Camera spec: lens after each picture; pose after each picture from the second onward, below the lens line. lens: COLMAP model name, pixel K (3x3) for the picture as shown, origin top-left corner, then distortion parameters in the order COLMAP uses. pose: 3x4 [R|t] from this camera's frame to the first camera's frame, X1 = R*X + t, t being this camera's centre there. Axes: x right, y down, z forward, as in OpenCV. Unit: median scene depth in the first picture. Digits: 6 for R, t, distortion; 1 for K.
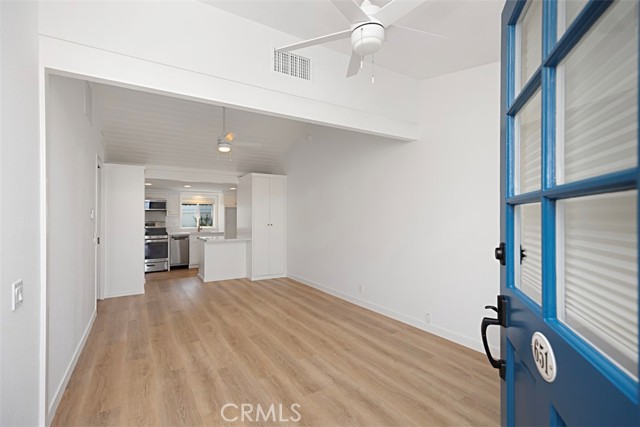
lens RADIAL K [[289.6, 0, 320.0], [0, 289.6, 213.5], [0, 0, 1]] dist [-0.000535, -0.000004]
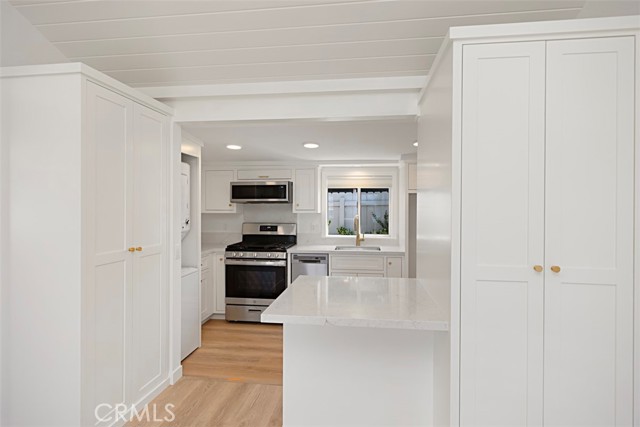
lens RADIAL K [[344.2, 0, 320.0], [0, 344.2, 213.5], [0, 0, 1]] dist [0.000139, -0.000013]
pose [[0.764392, 0.016095, -0.644551, -0.105772], [-0.005770, 0.999819, 0.018124, -0.000875], [0.644726, -0.010134, 0.764346, 0.545251]]
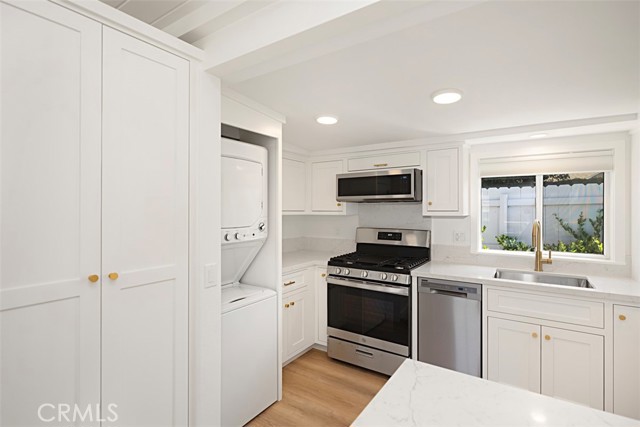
lens RADIAL K [[302.4, 0, 317.8], [0, 302.4, 207.9], [0, 0, 1]] dist [-0.000362, 0.000254]
pose [[0.384995, 0.001246, -0.922918, -0.236156], [-0.004557, 0.999989, -0.000551, 0.000996], [0.922907, 0.004418, 0.384996, 0.708714]]
